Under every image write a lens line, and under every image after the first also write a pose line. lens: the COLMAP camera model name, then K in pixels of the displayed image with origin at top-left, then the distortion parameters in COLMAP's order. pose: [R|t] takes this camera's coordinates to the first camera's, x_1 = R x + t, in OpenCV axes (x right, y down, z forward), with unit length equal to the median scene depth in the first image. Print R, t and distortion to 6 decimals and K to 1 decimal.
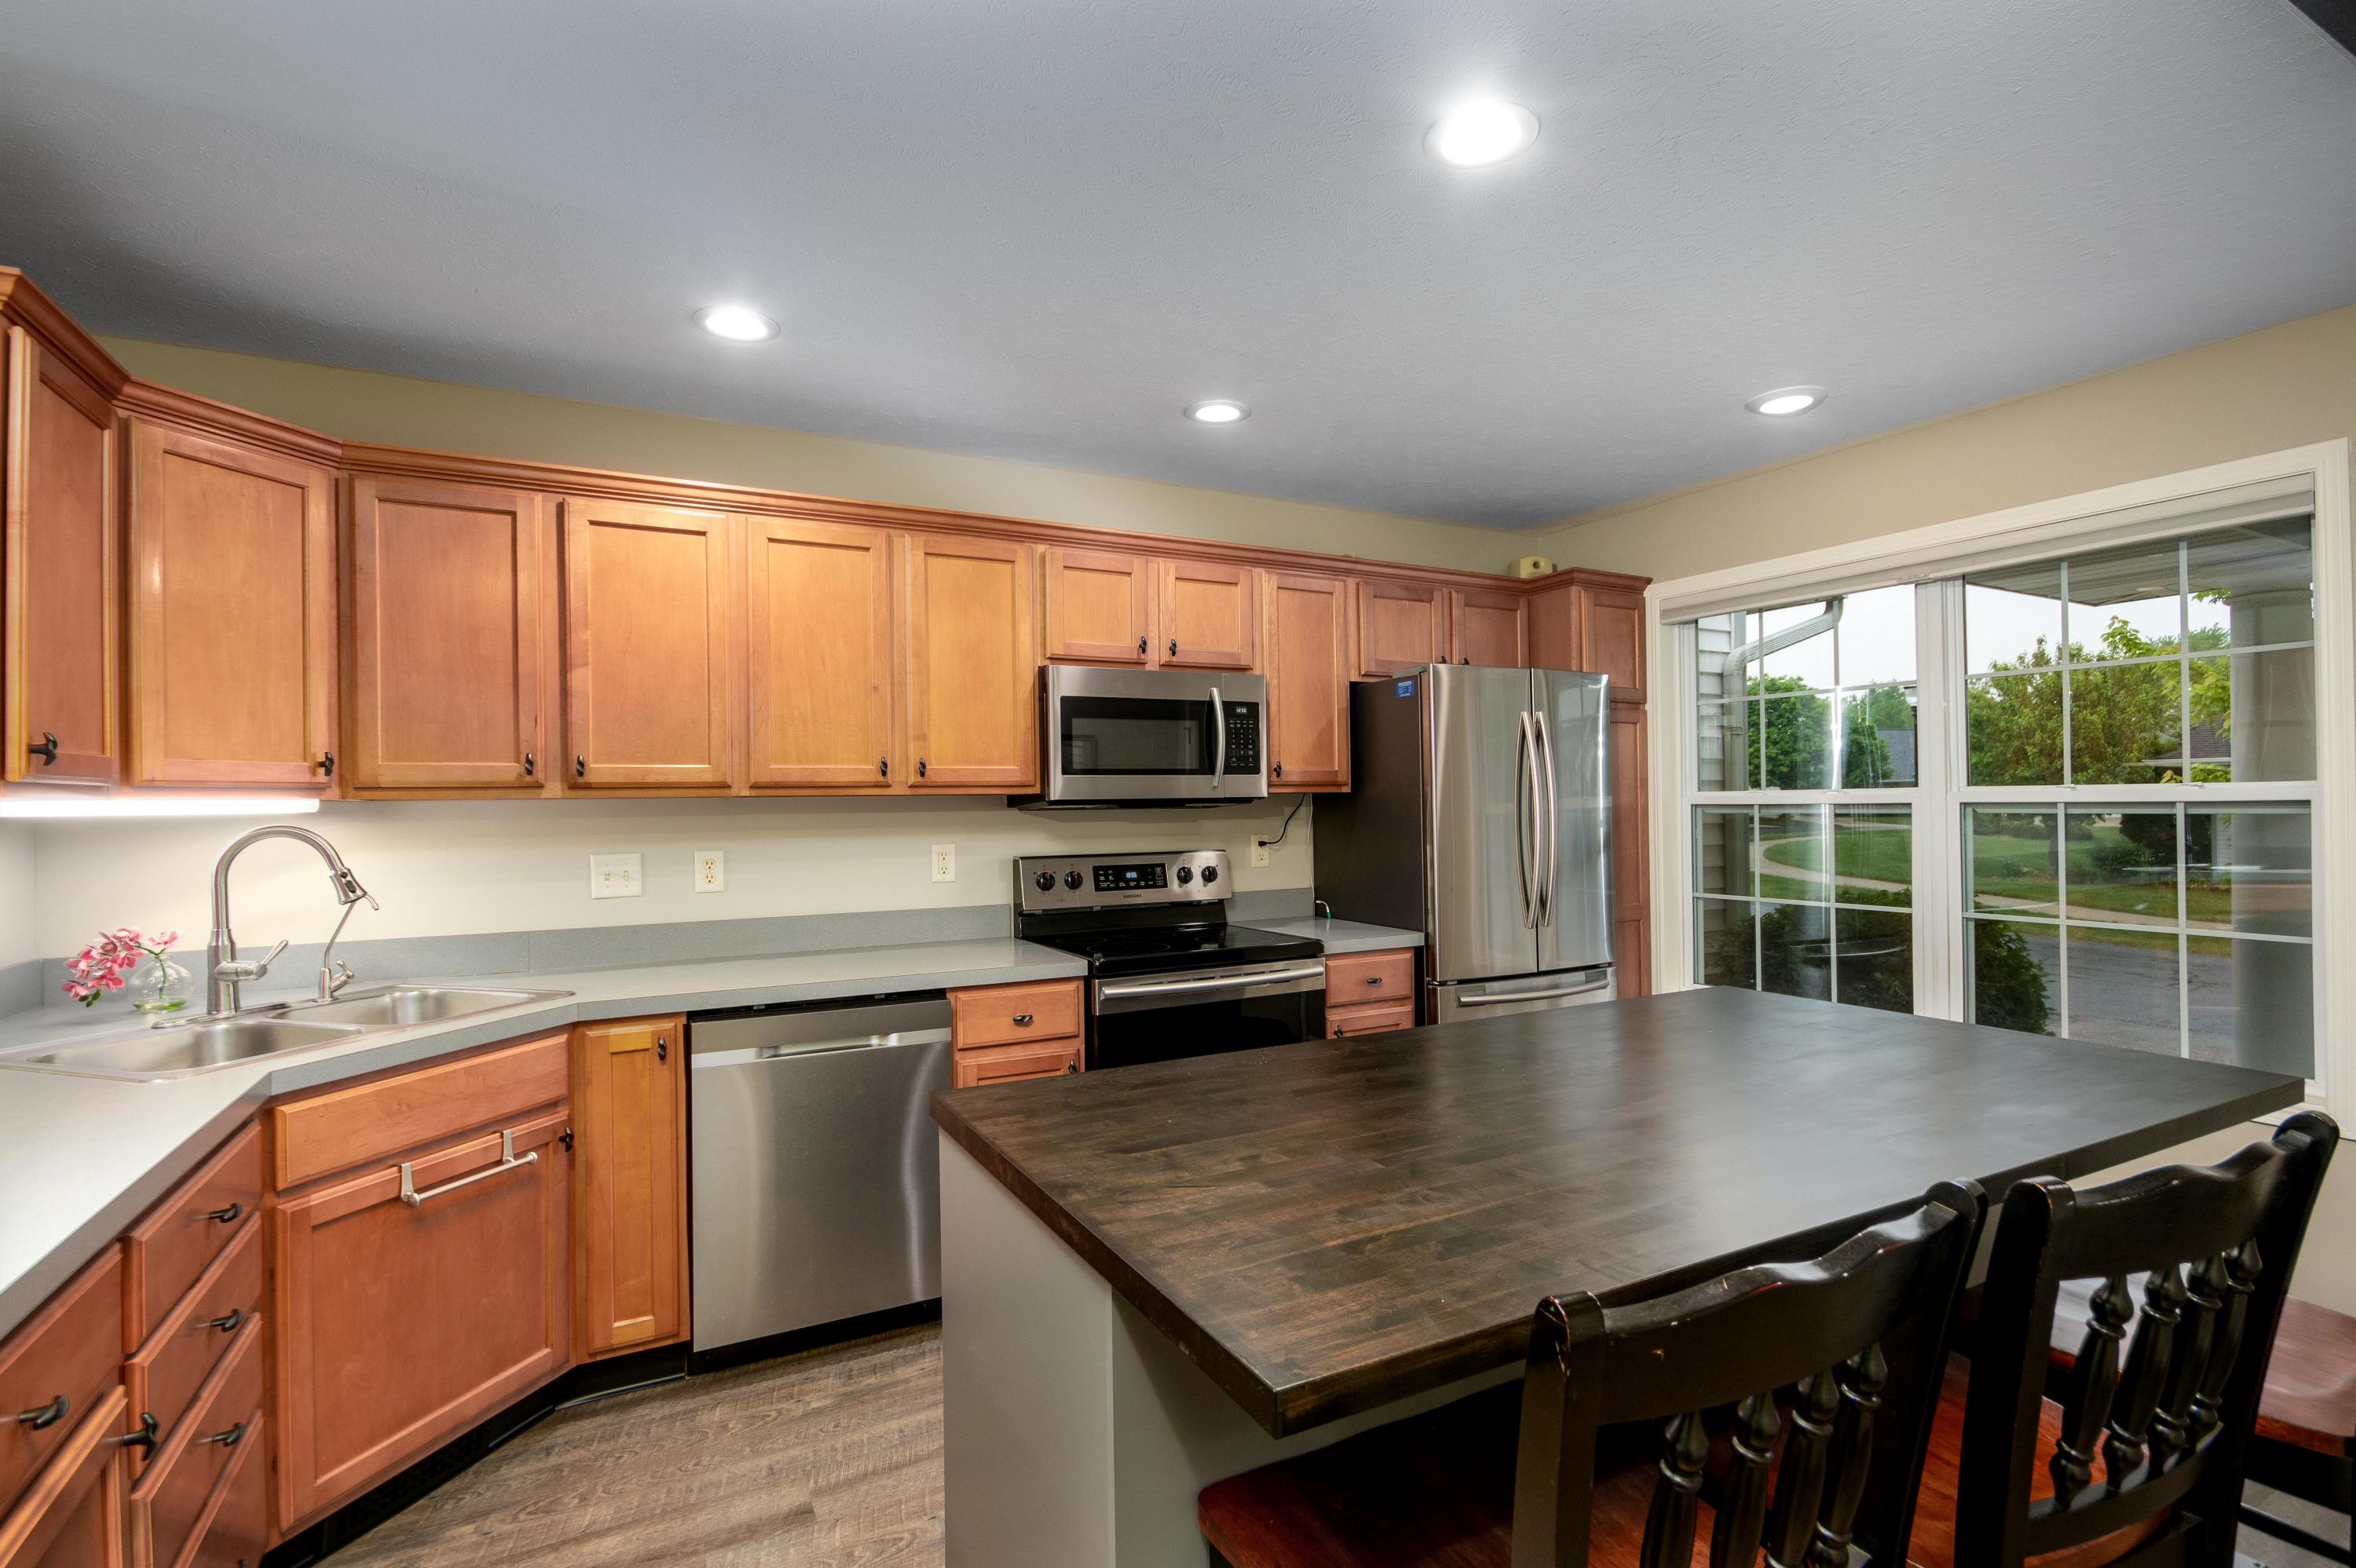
lens RADIAL K [[1106.9, 0, 1184.2], [0, 1106.9, 799.7], [0, 0, 1]] dist [0.015034, -0.008697]
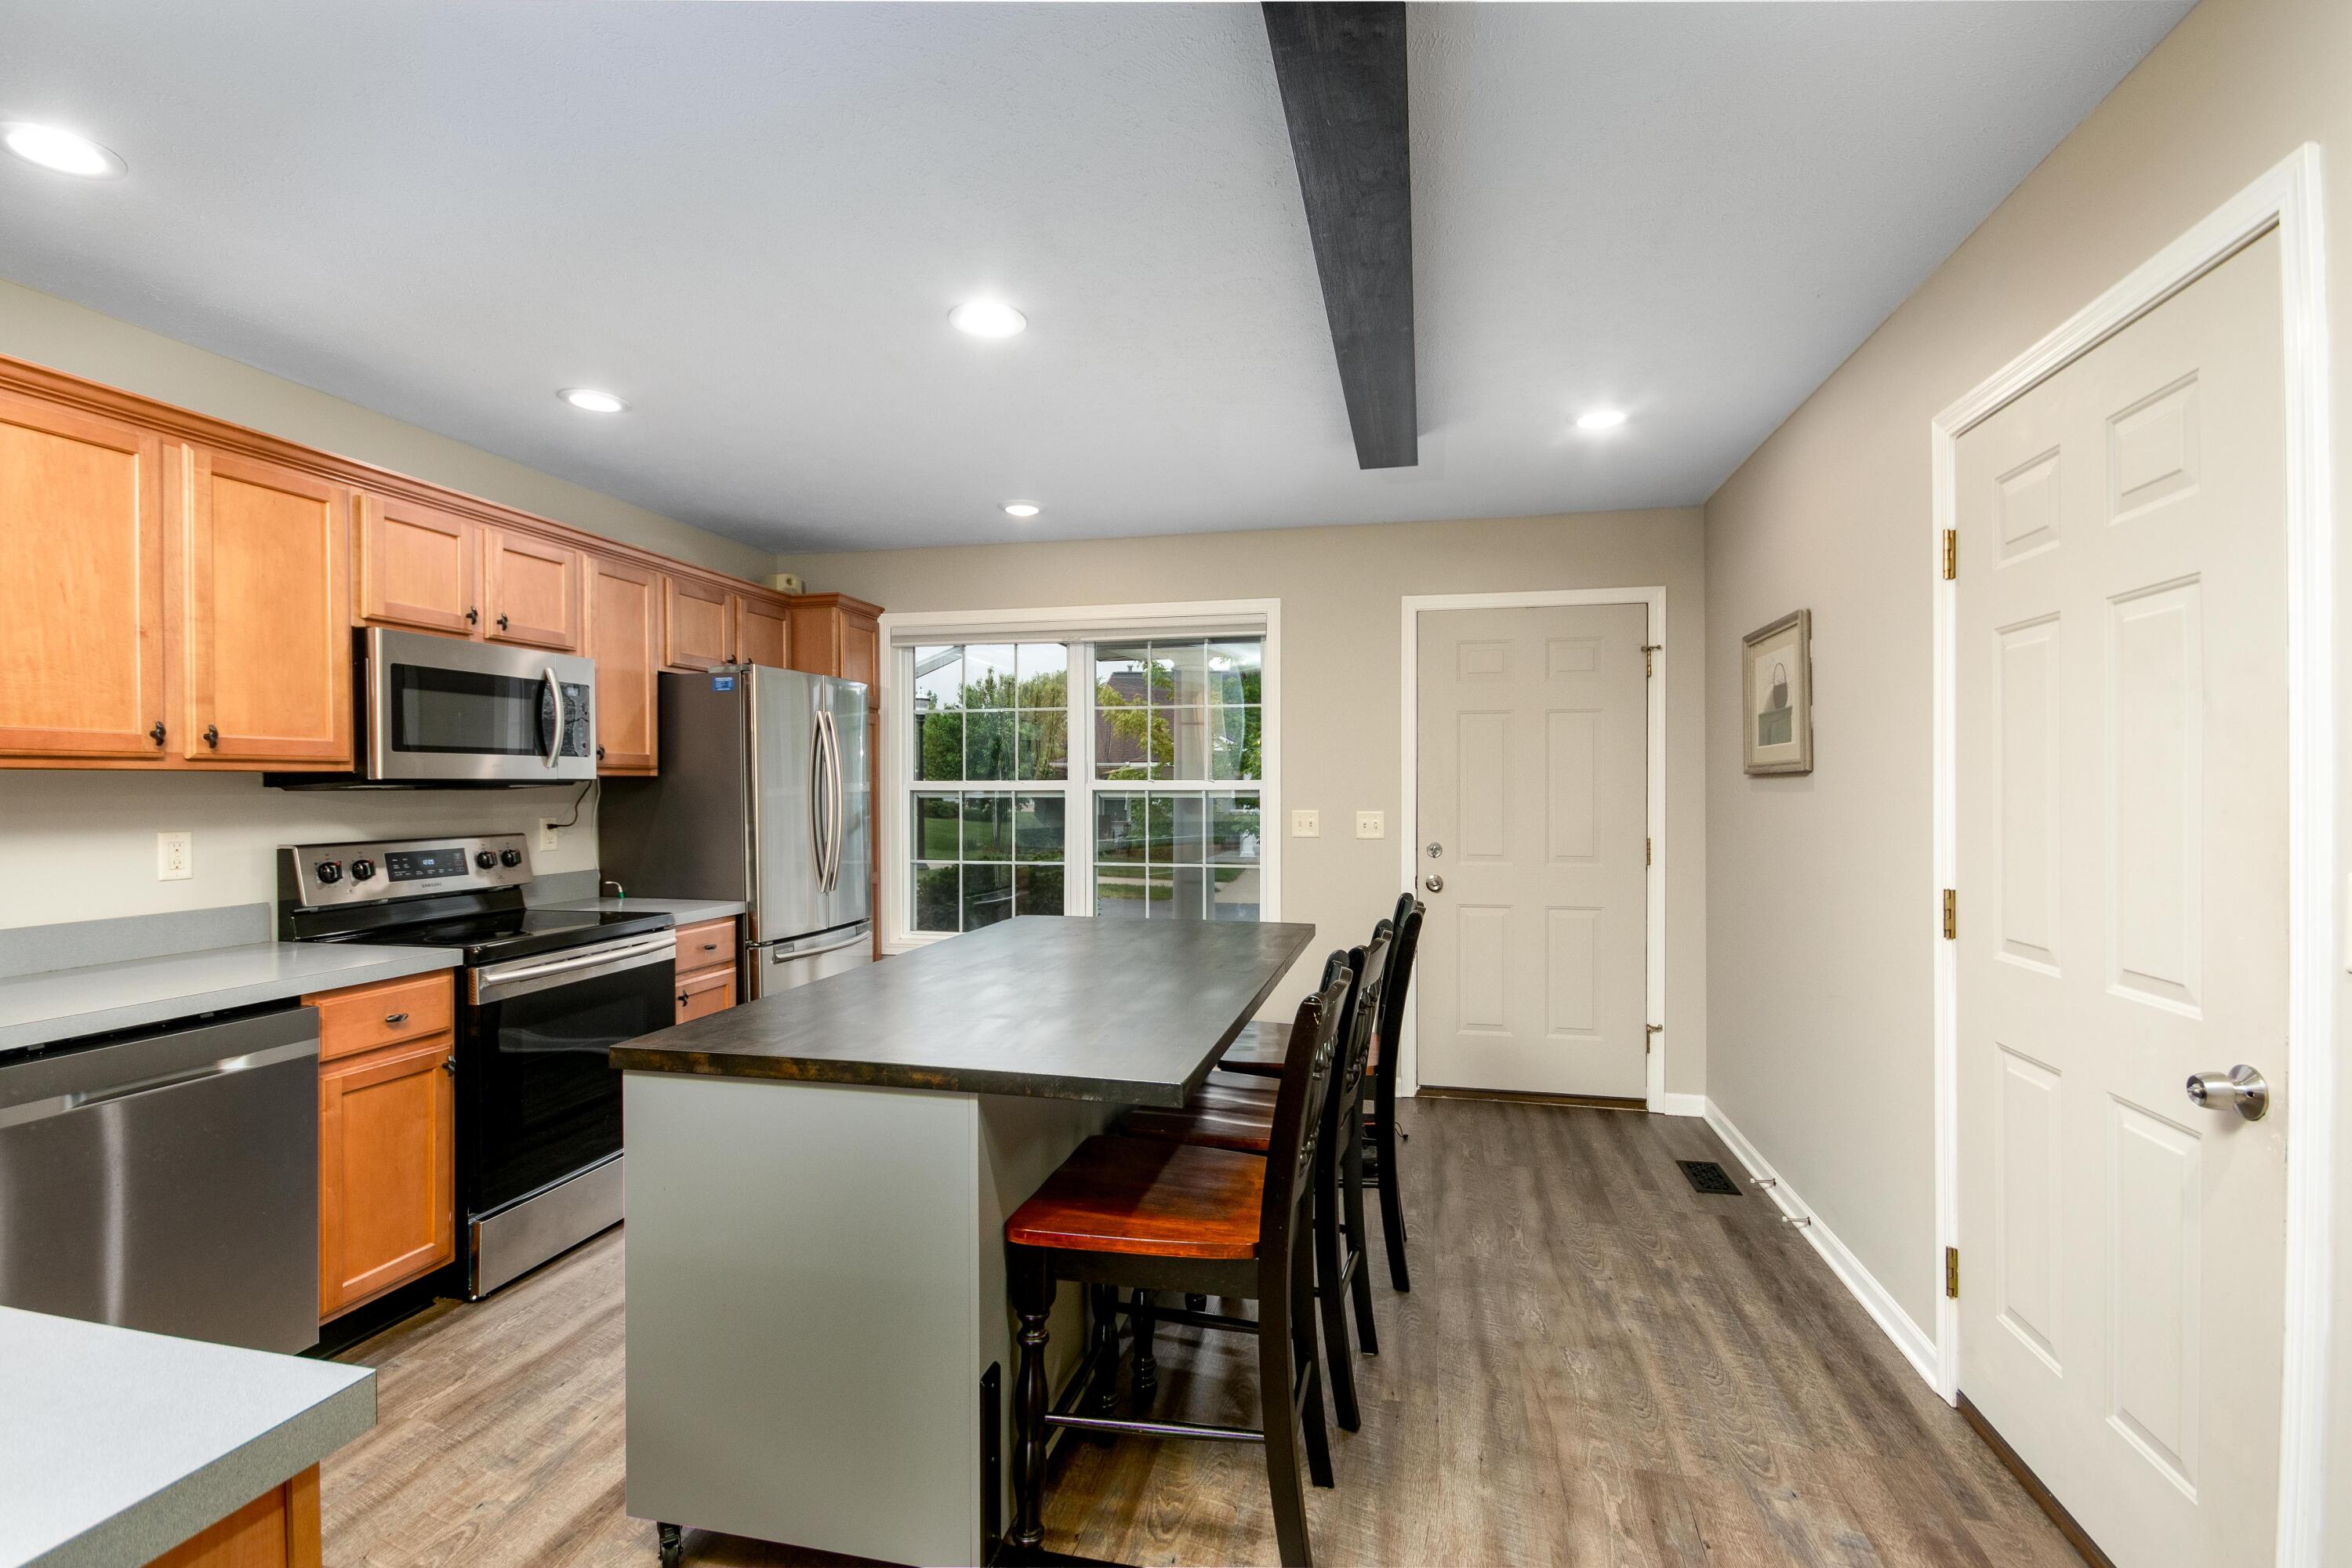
lens RADIAL K [[1068.9, 0, 1176.0], [0, 1068.9, 794.0], [0, 0, 1]] dist [0.000526, -0.000028]
pose [[0.655370, 0.005505, 0.755288, -0.350067], [-0.010205, 0.999947, 0.001567, 0.004542], [-0.755239, -0.008735, 0.655391, -0.047893]]
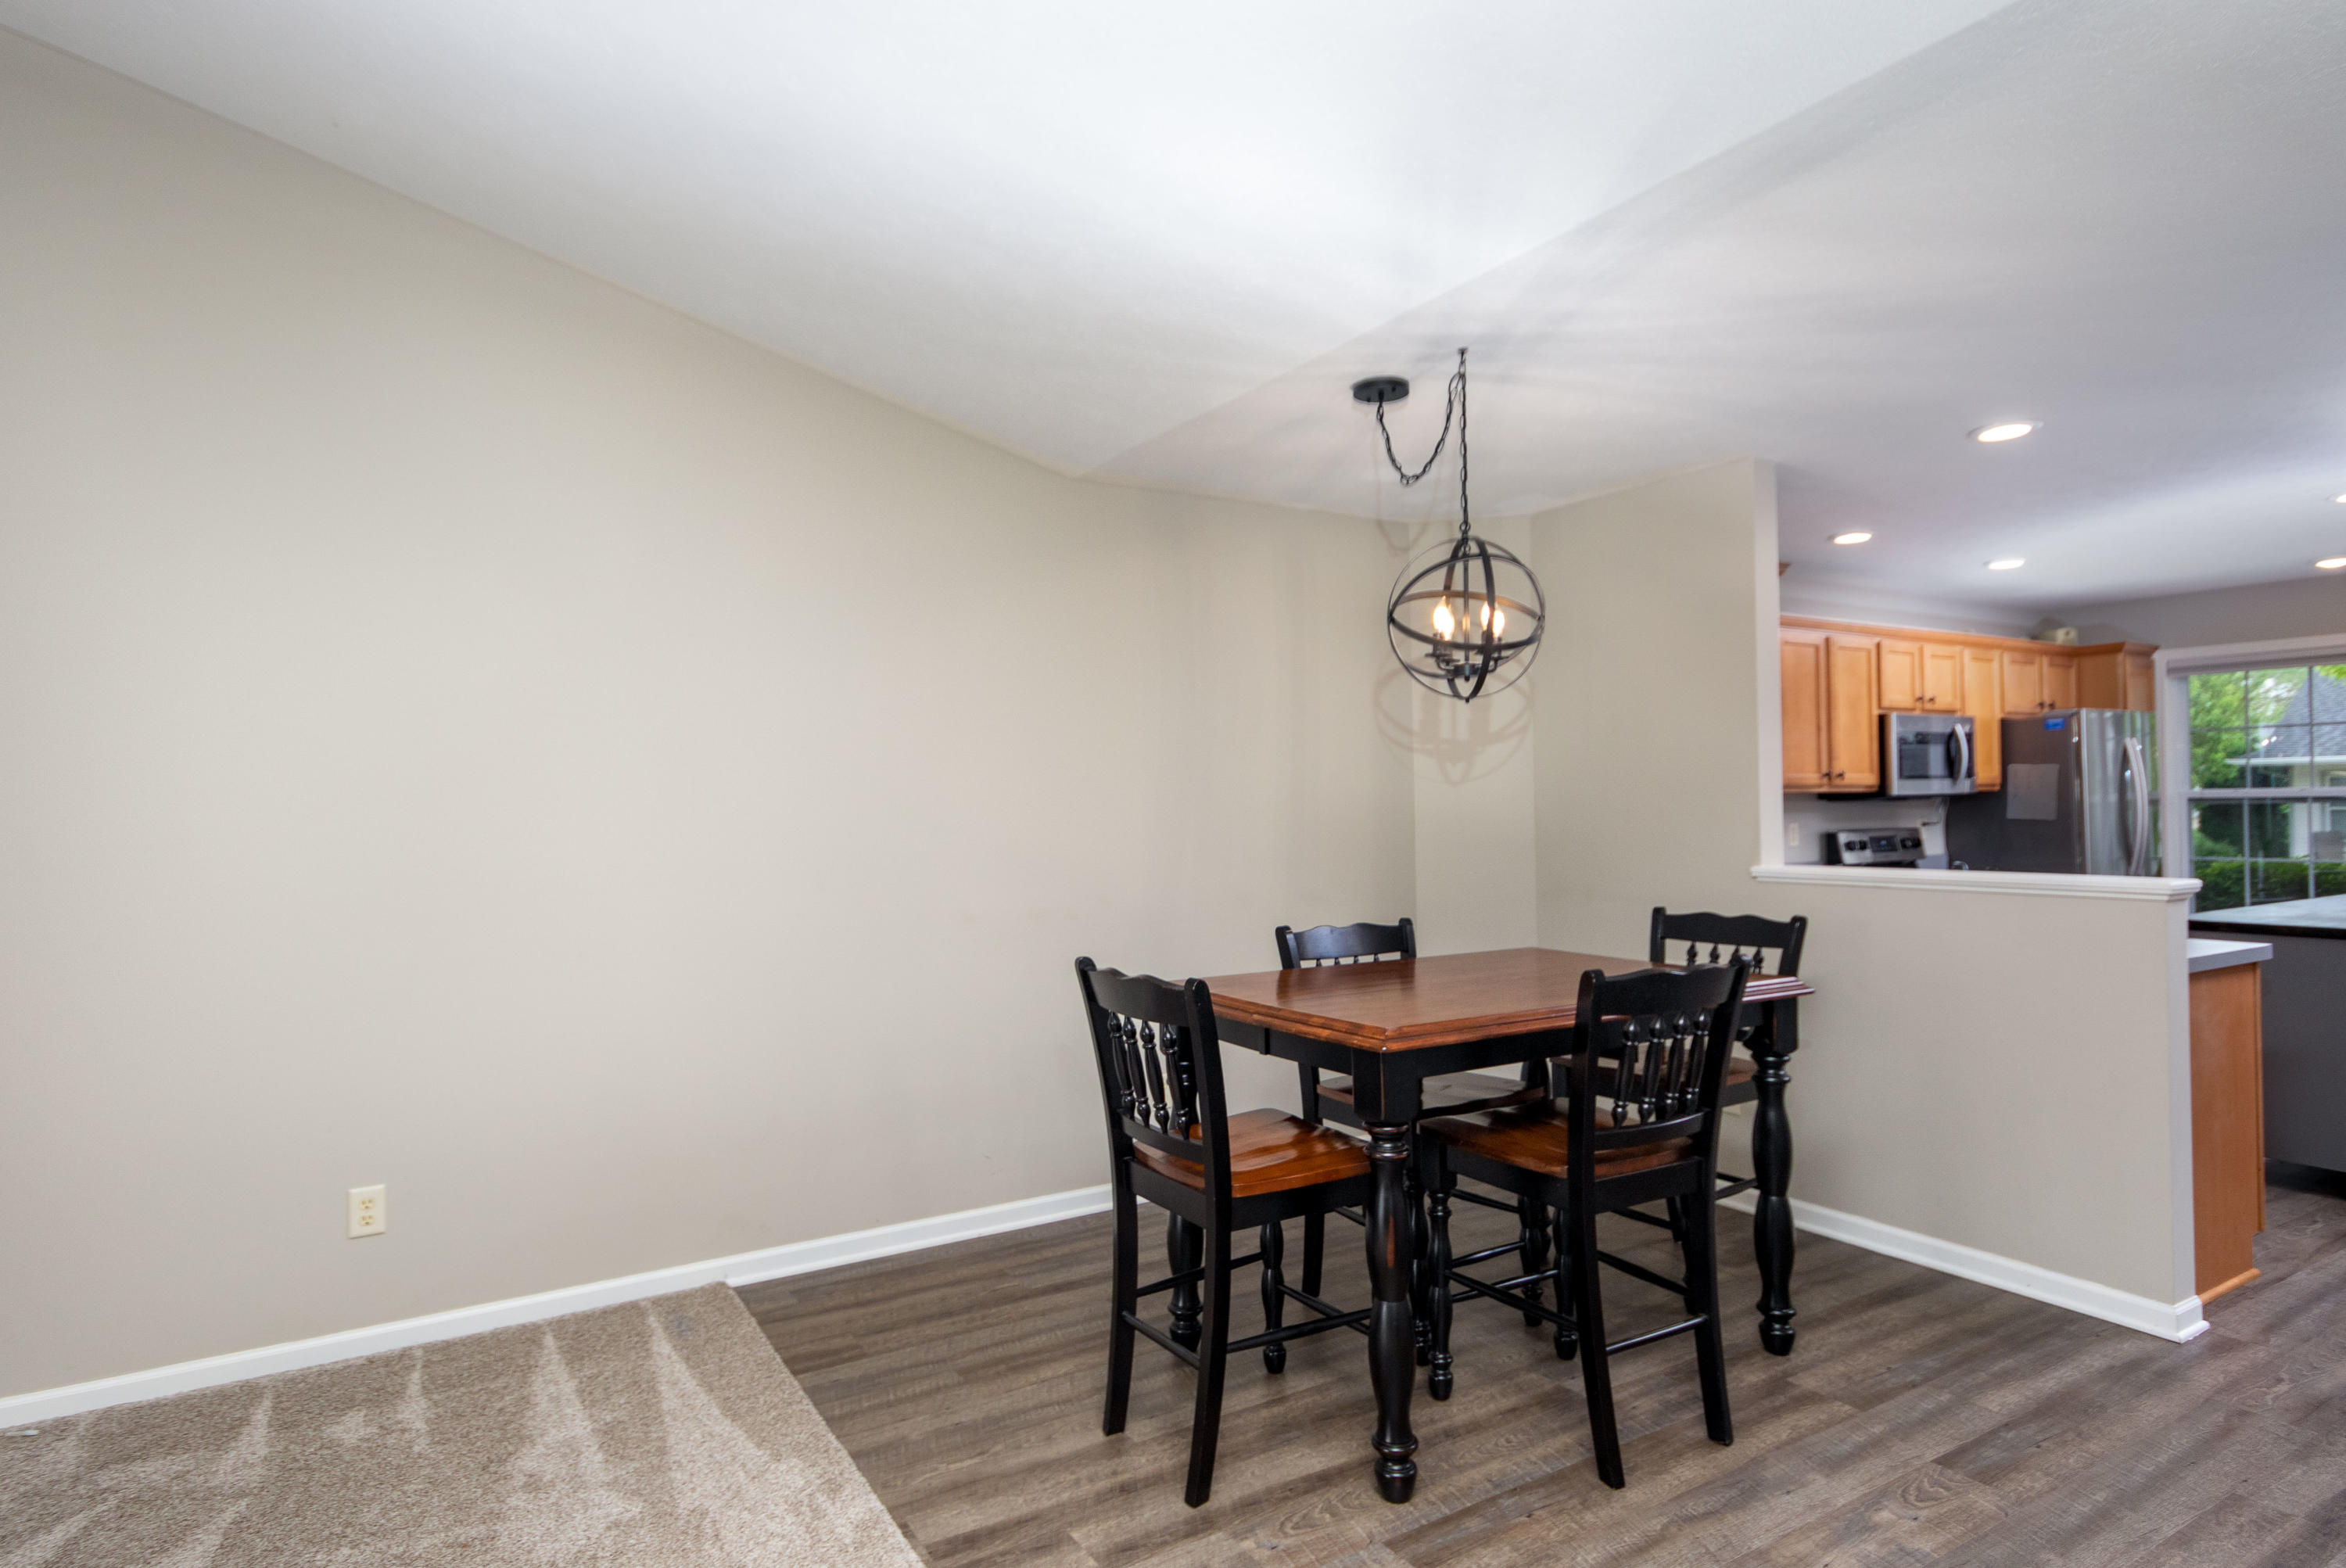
lens RADIAL K [[1244.3, 0, 1138.5], [0, 1244.3, 784.7], [0, 0, 1]] dist [0.003014, 0.000000]
pose [[0.999200, -0.001125, 0.039964, -1.323439], [0.001567, 0.999938, -0.011042, 0.004324], [-0.039949, 0.011095, 0.999140, -0.806967]]
